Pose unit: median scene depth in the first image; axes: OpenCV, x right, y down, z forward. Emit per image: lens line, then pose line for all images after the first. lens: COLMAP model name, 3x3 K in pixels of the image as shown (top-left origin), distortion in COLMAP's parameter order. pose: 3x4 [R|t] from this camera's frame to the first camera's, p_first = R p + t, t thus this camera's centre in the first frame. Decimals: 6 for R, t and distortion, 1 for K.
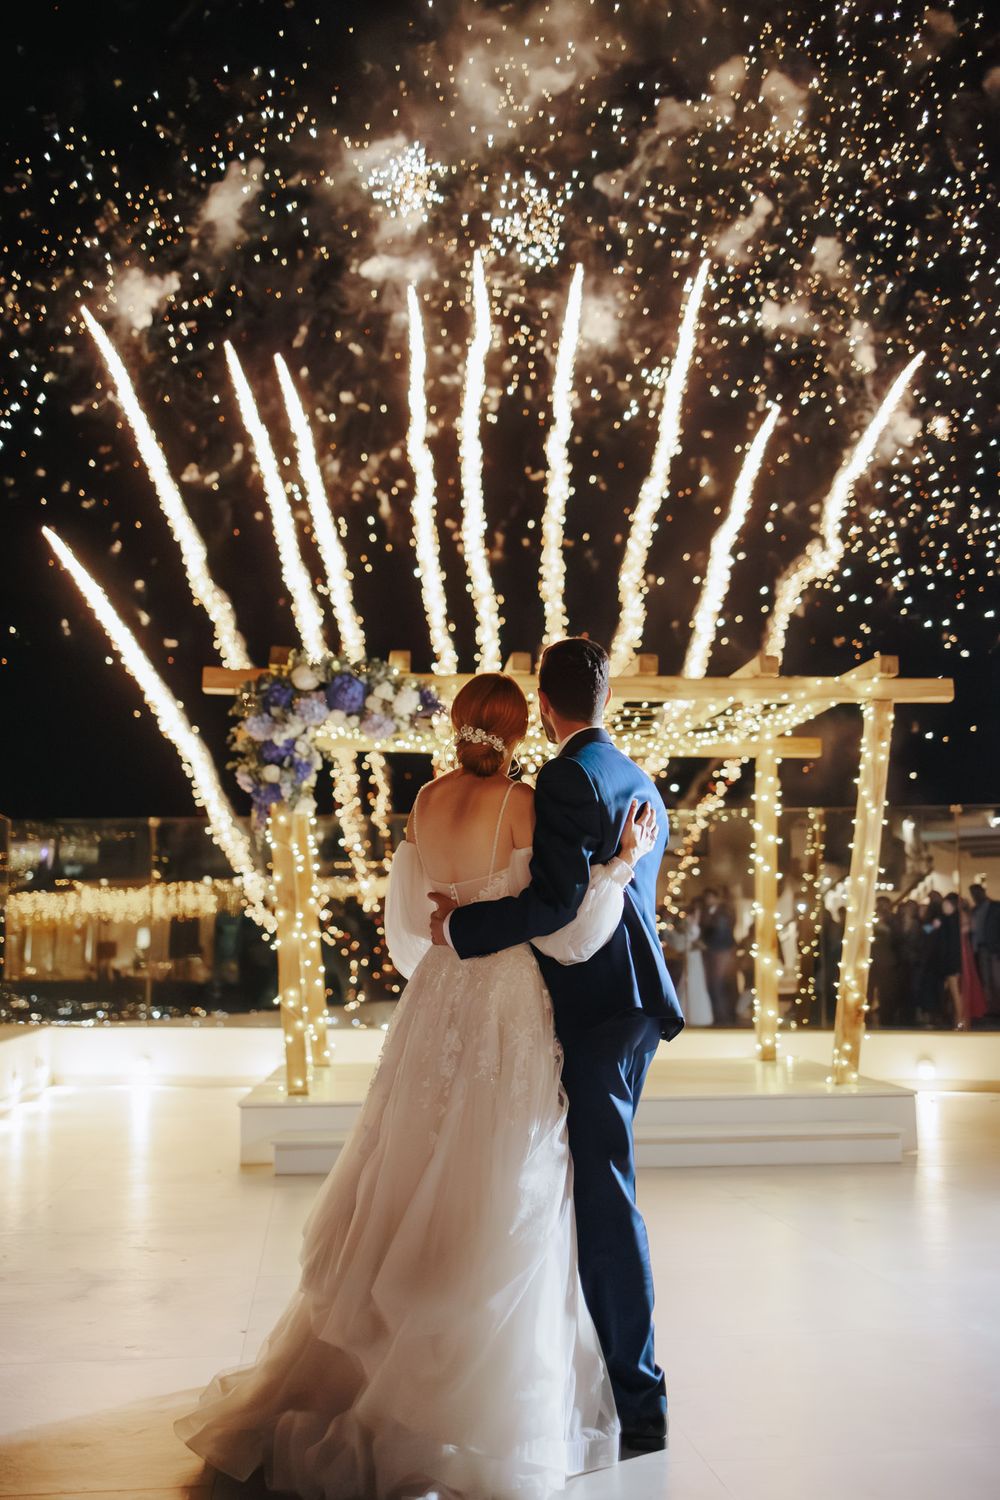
lens RADIAL K [[1504.8, 0, 500.0], [0, 1504.8, 750.0], [0, 0, 1]] dist [0.002444, -0.003548]
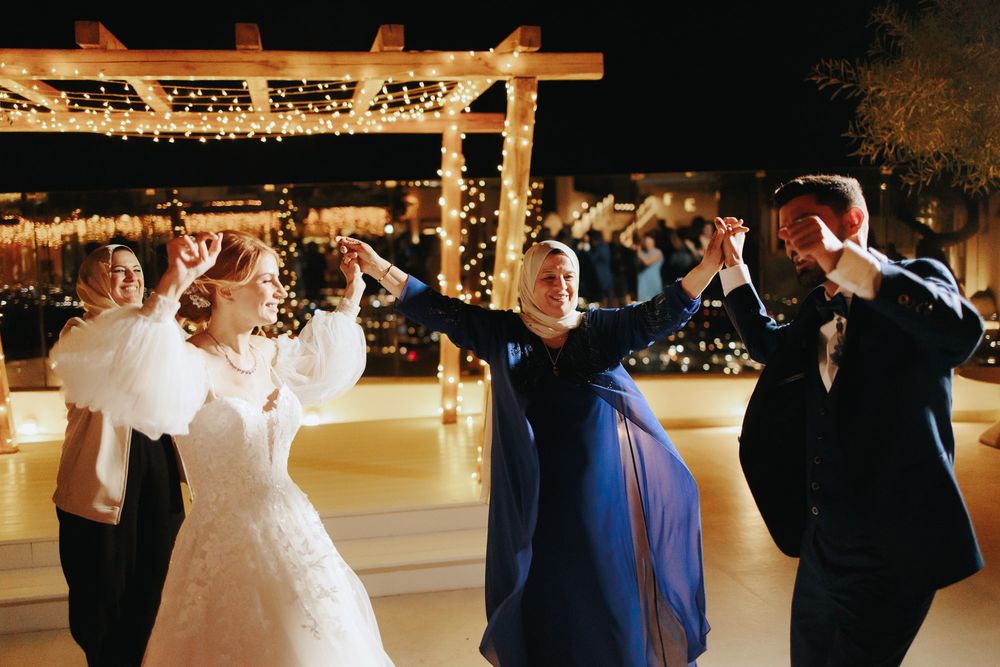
lens RADIAL K [[1003.2, 0, 500.0], [0, 1003.2, 333.5], [0, 0, 1]] dist [0.002444, -0.003548]
pose [[0.993901, -0.031650, 0.105640, 0.170565], [0.007465, 0.975044, 0.221888, -0.017207], [-0.110026, -0.219746, 0.969333, 0.385774]]
